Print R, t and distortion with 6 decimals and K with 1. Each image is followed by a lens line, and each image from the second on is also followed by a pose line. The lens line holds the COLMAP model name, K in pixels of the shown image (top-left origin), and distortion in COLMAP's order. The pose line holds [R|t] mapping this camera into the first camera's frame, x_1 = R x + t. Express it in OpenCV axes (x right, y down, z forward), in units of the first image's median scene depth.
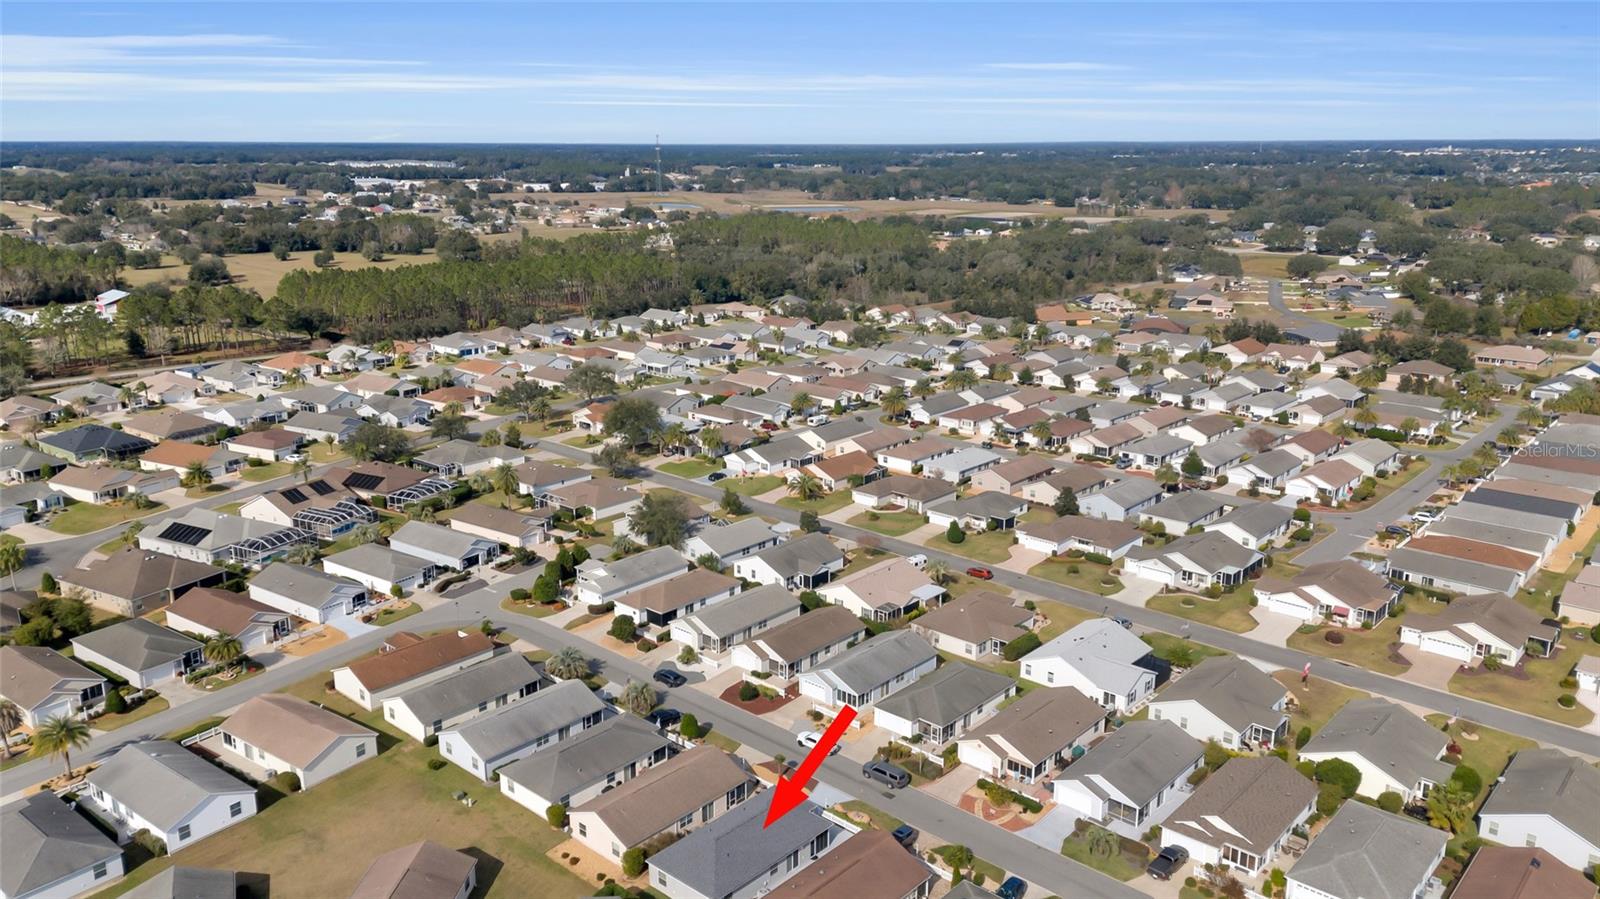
lens RADIAL K [[1176.5, 0, 800.0], [0, 1176.5, 449.5], [0, 0, 1]] dist [0.086614, -0.108648]
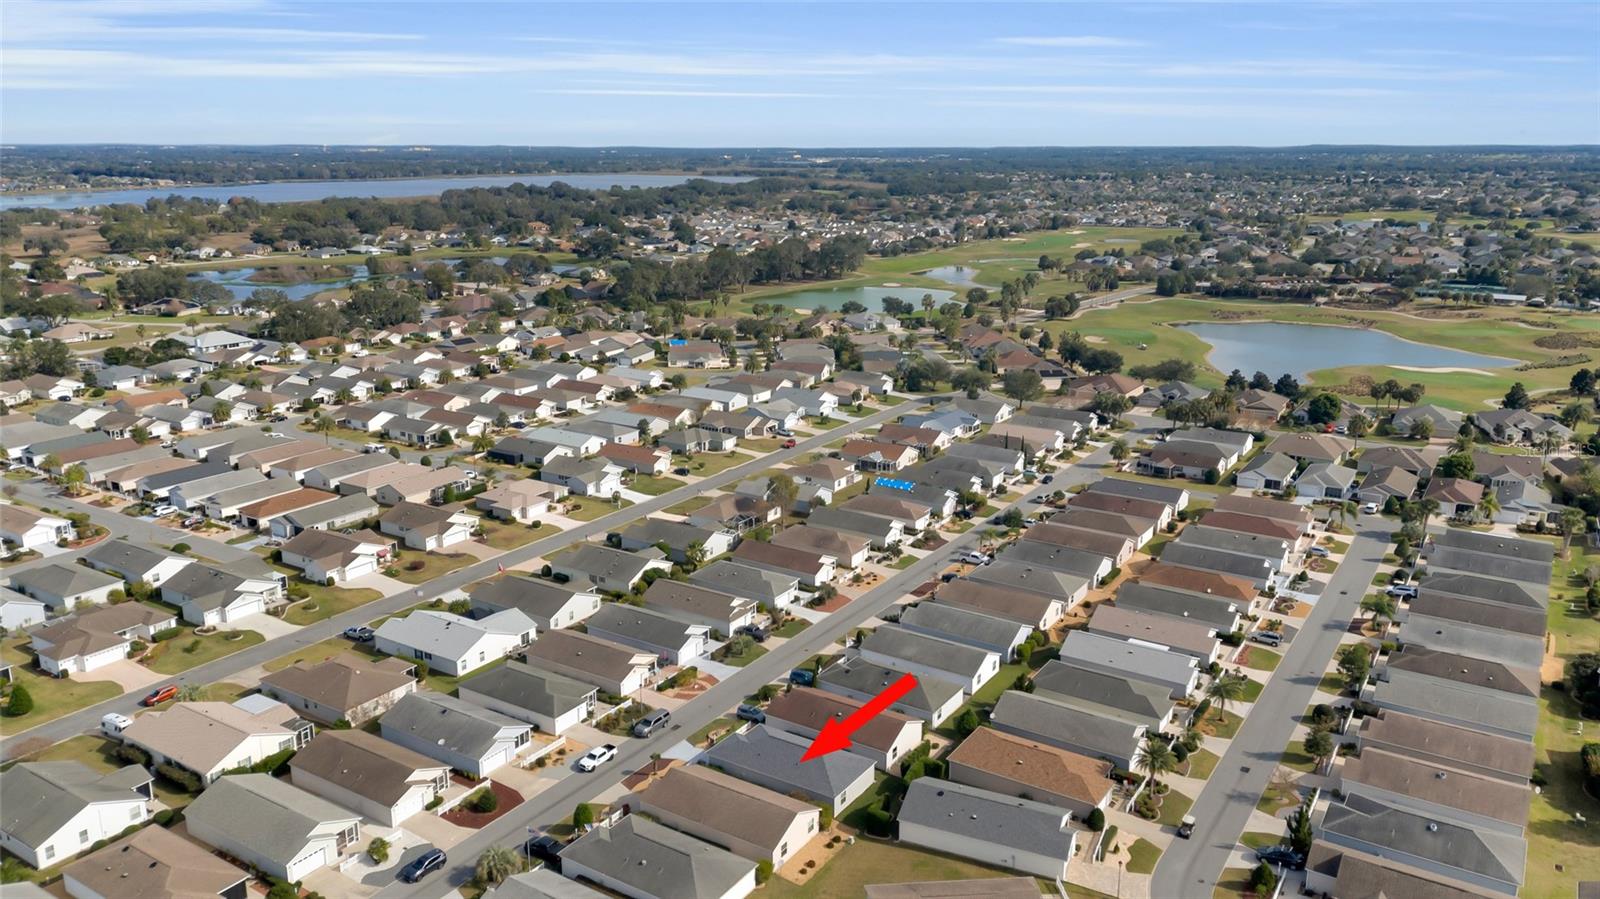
lens RADIAL K [[1176.5, 0, 800.0], [0, 1176.5, 449.5], [0, 0, 1]] dist [0.086614, -0.108648]
pose [[-0.155950, -0.241918, 0.957682, -0.793175], [0.256665, 0.926317, 0.275791, -0.197855], [-0.953836, 0.288814, -0.082368, 0.733736]]
